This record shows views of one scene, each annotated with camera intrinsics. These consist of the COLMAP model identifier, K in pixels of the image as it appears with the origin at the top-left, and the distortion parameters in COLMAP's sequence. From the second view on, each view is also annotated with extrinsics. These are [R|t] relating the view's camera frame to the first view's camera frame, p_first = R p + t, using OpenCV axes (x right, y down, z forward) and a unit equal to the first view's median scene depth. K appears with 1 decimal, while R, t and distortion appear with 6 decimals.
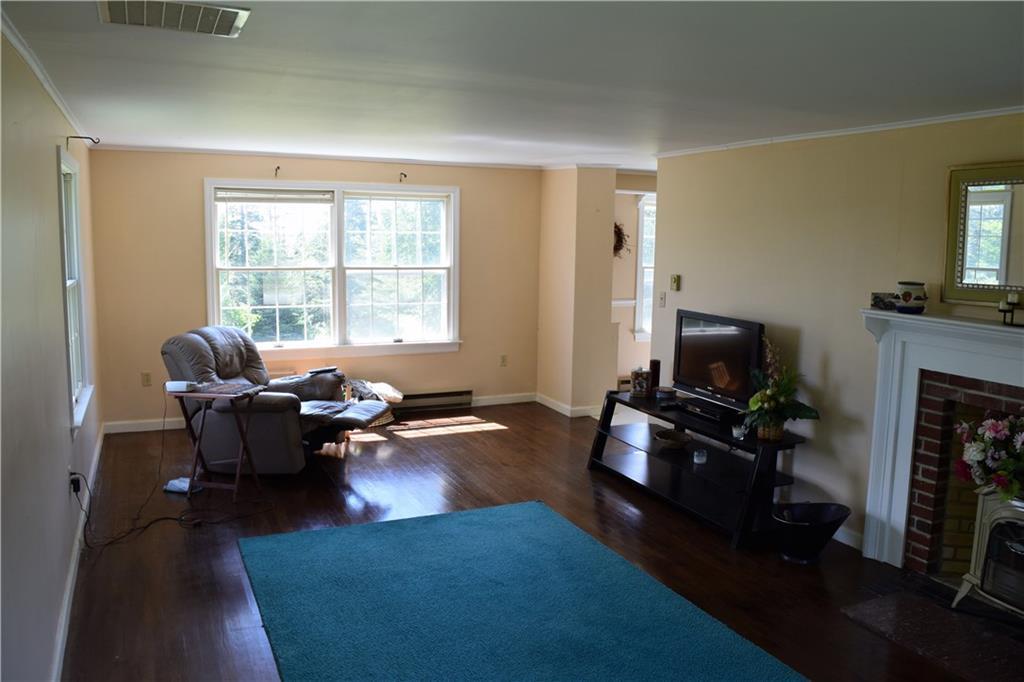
lens RADIAL K [[801.8, 0, 516.4], [0, 801.8, 338.0], [0, 0, 1]] dist [-0.078811, 0.014471]
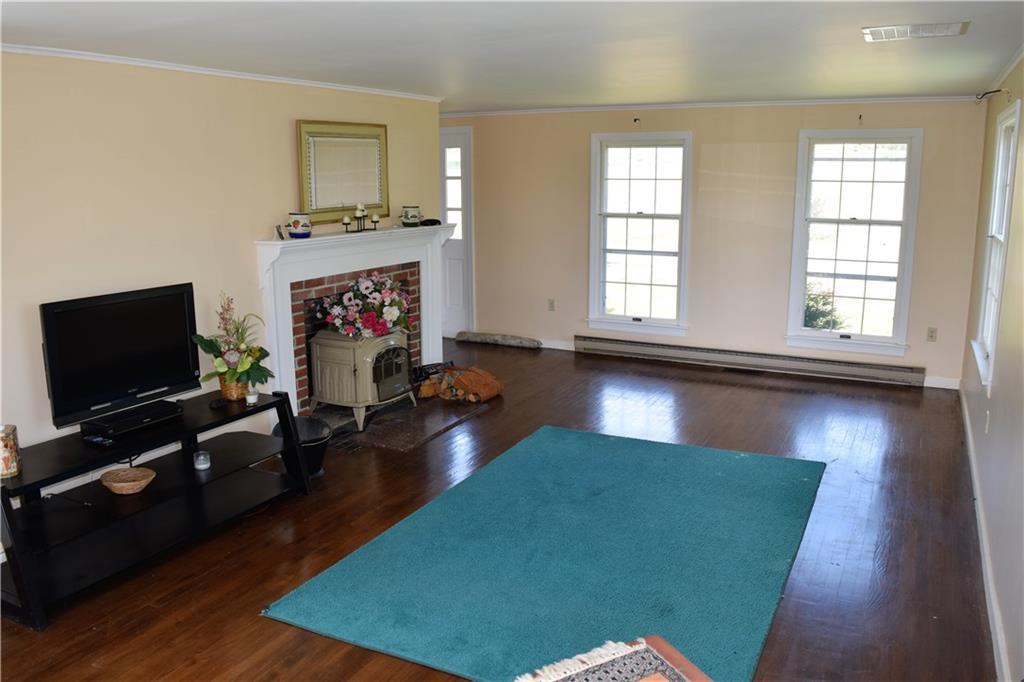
lens RADIAL K [[801.8, 0, 516.4], [0, 801.8, 338.0], [0, 0, 1]] dist [-0.078811, 0.014471]
pose [[-0.612178, -0.169444, 0.772352, -0.715326], [0.101164, 0.951959, 0.289032, -0.213195], [-0.784222, 0.255073, -0.565627, 1.511480]]
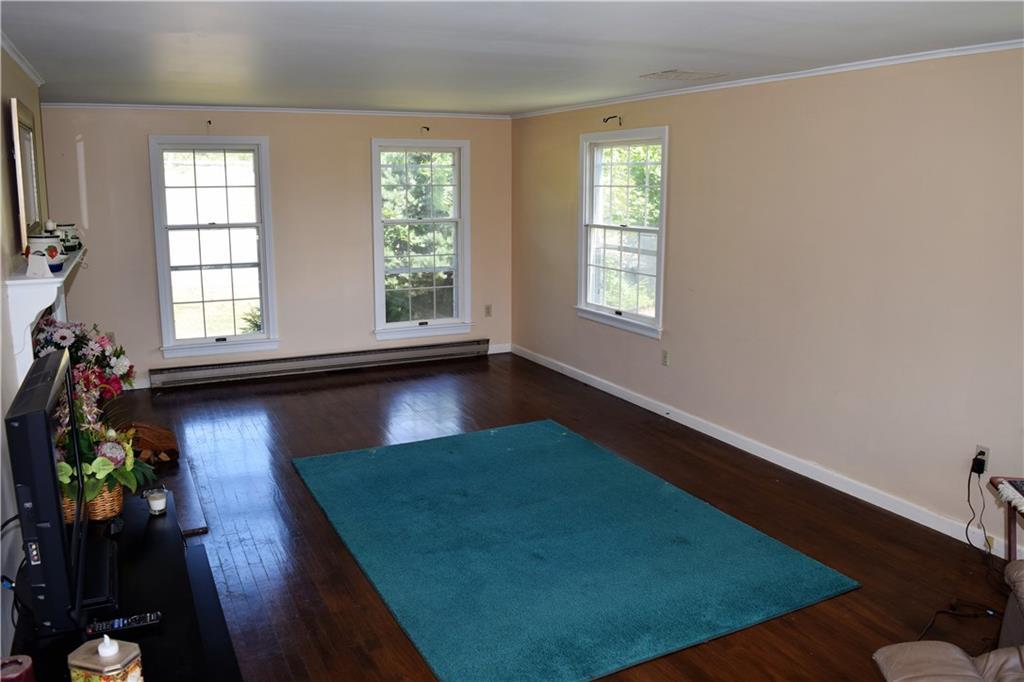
lens RADIAL K [[801.8, 0, 516.4], [0, 801.8, 338.0], [0, 0, 1]] dist [-0.078811, 0.014471]
pose [[-0.999512, -0.014188, -0.027844, -0.396159], [-0.022409, 0.946419, 0.322164, -0.230122], [0.021782, 0.322631, -0.946274, 1.663272]]
